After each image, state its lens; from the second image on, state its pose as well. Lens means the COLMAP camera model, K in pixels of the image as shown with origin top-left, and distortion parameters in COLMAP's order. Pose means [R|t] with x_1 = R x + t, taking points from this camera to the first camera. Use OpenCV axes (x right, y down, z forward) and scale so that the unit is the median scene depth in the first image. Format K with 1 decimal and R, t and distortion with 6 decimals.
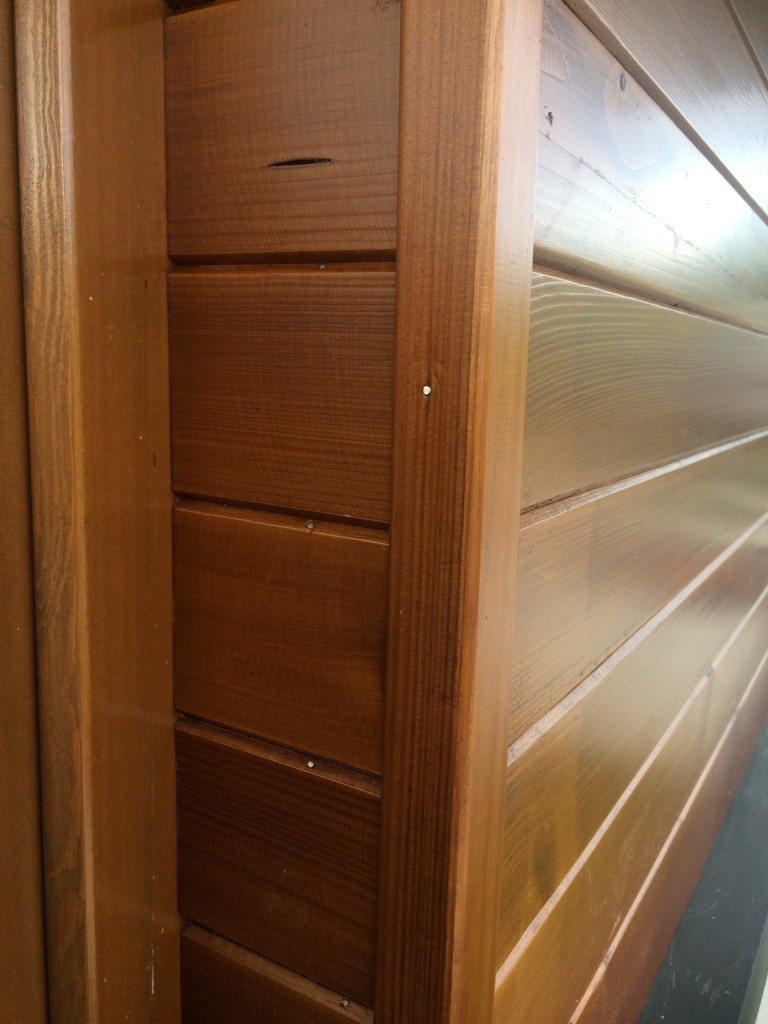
lens RADIAL K [[877.3, 0, 393.0], [0, 877.3, 488.1], [0, 0, 1]] dist [0.080886, -0.109229]
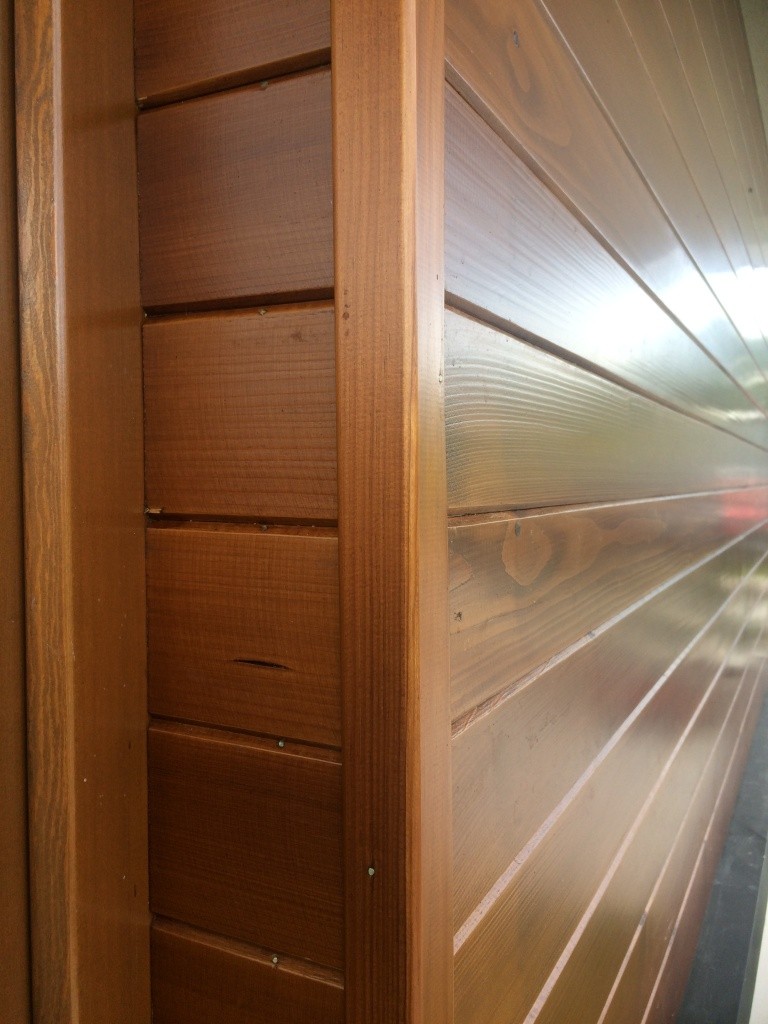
lens RADIAL K [[877.3, 0, 386.2], [0, 877.3, 516.5], [0, 0, 1]] dist [0.080886, -0.109229]
pose [[0.997819, -0.036642, 0.054911, 0.009240], [0.042729, 0.992546, -0.114131, -0.416027], [-0.050319, 0.116229, 0.991947, -0.243835]]
